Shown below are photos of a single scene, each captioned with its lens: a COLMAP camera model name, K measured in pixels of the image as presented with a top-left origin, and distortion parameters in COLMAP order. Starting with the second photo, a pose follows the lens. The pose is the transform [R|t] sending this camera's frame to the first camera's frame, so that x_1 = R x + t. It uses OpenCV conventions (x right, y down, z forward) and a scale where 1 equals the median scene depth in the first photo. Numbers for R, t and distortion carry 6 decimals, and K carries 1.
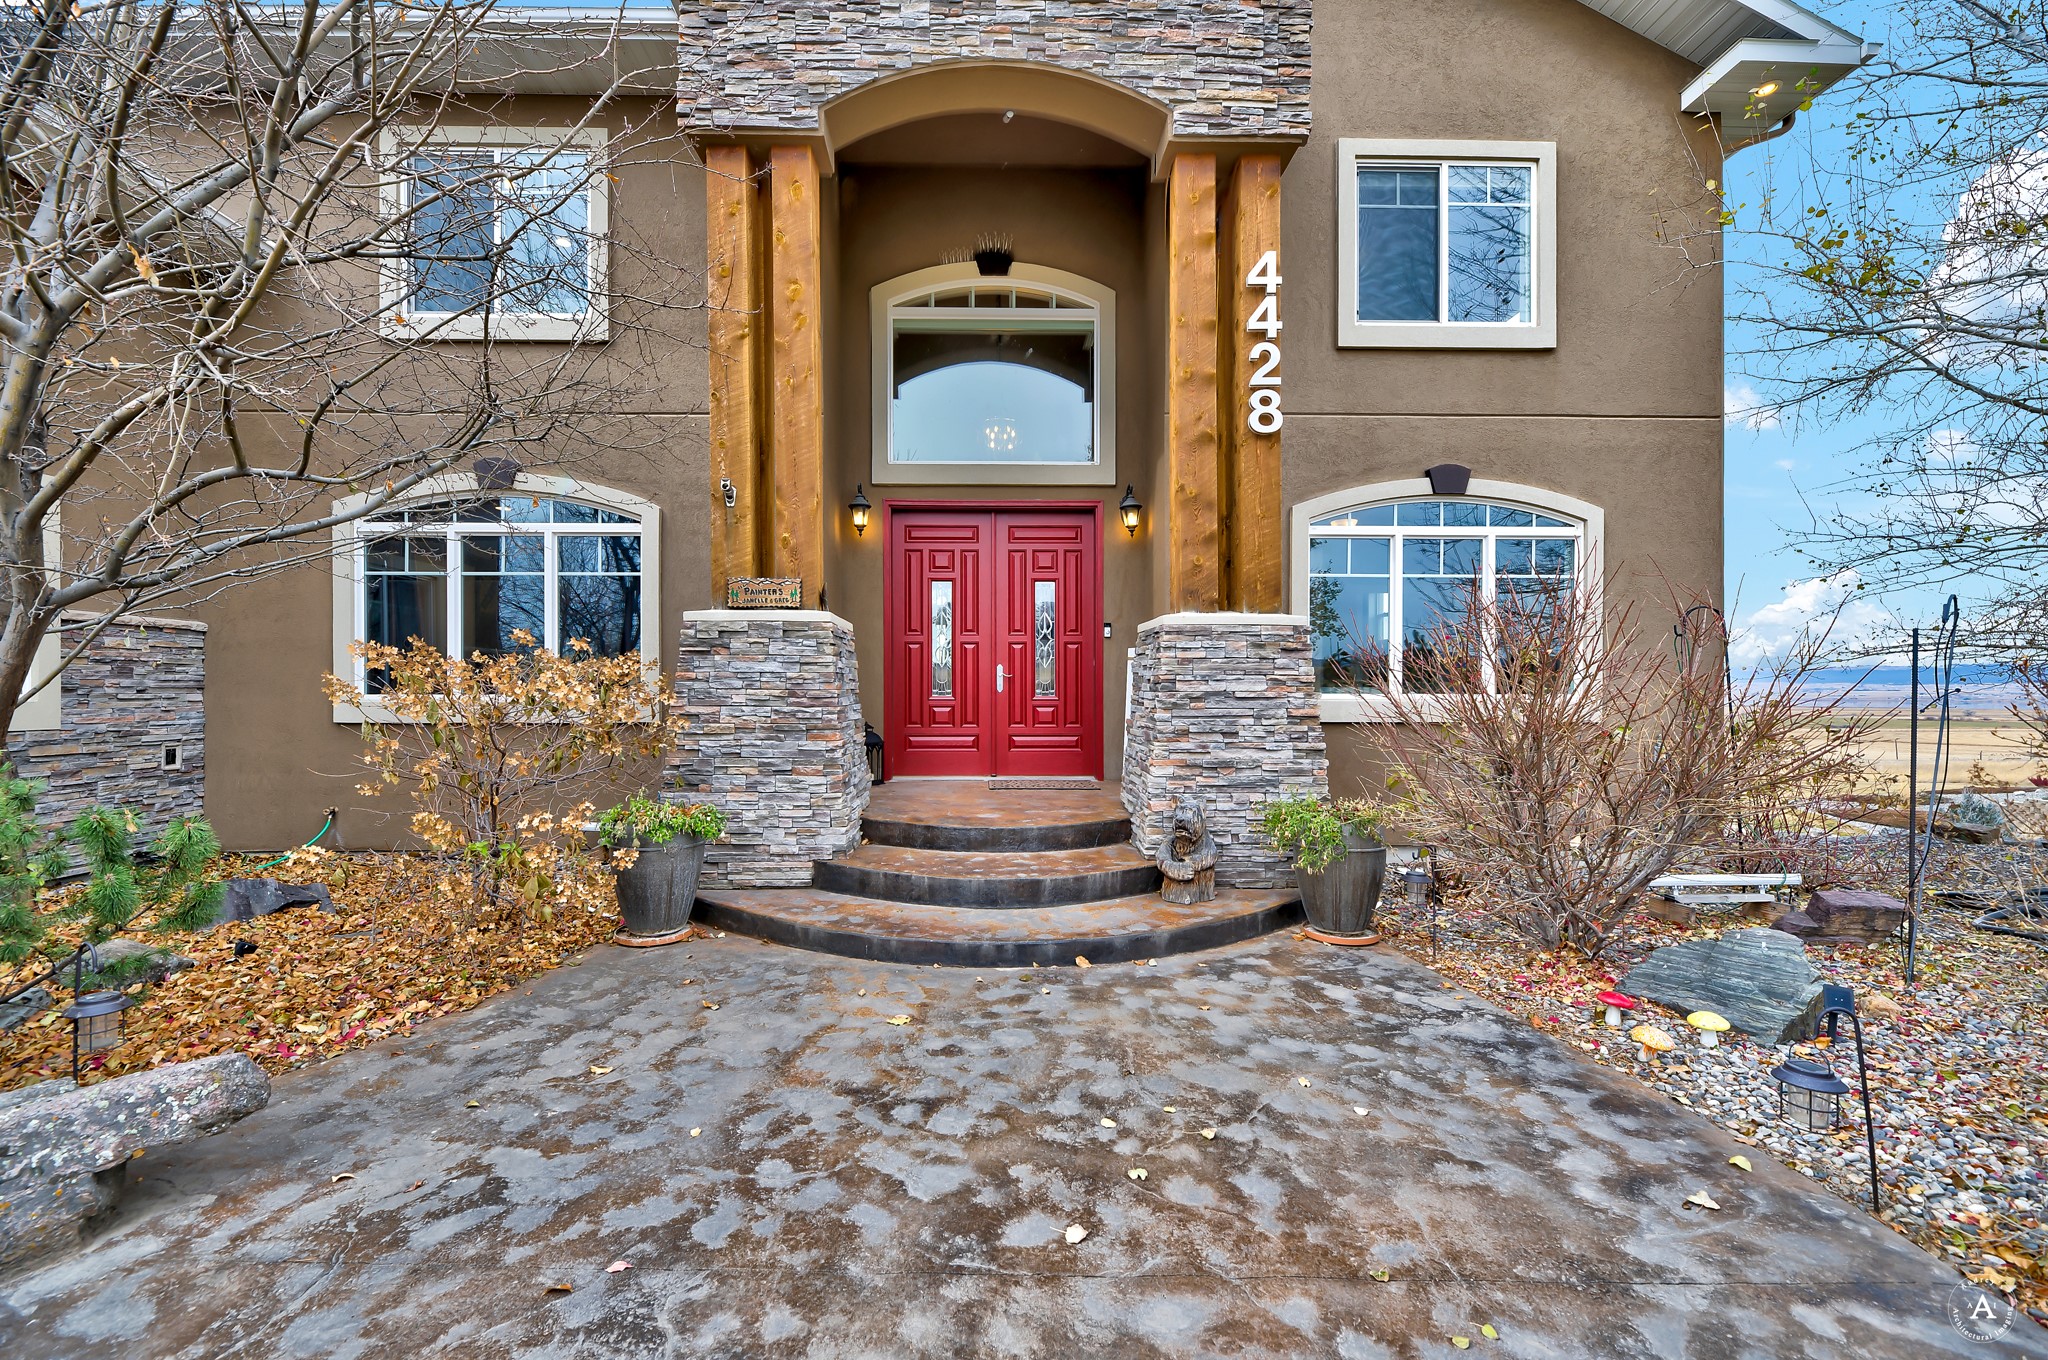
lens RADIAL K [[684.9, 0, 1040.6], [0, 684.9, 678.3], [0, 0, 1]] dist [-0.000091, -0.001167]
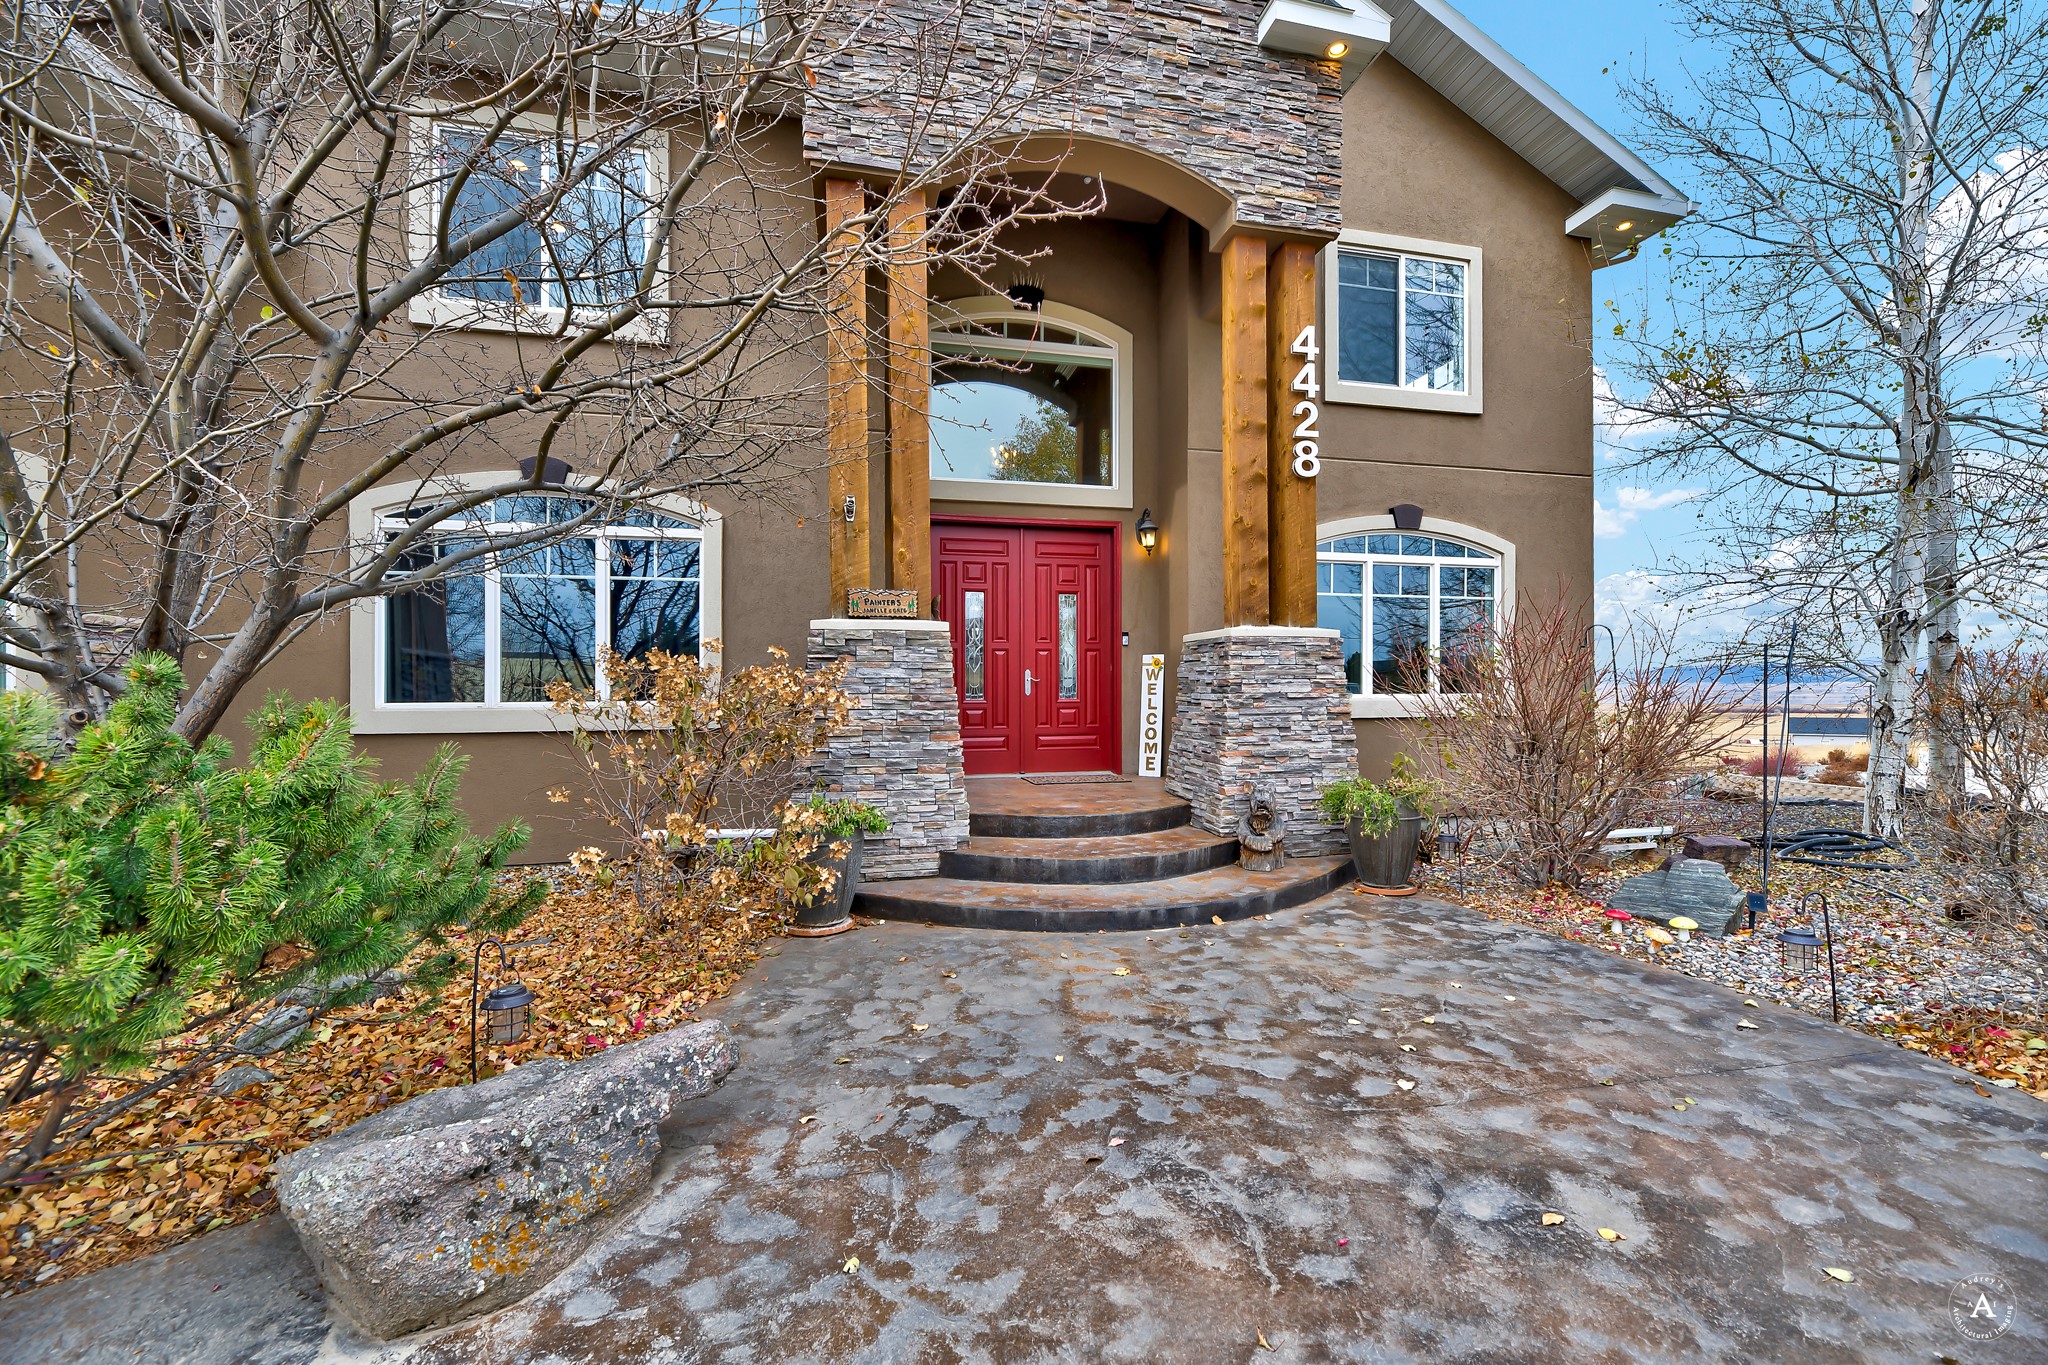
lens RADIAL K [[682.0, 0, 1033.5], [0, 682.0, 679.6], [0, 0, 1]] dist [-0.001524, 0.000207]
pose [[0.983202, -0.003492, 0.182487, -0.373078], [0.004003, 0.999989, -0.002430, -0.002643], [-0.182477, 0.003120, 0.983205, -0.087657]]
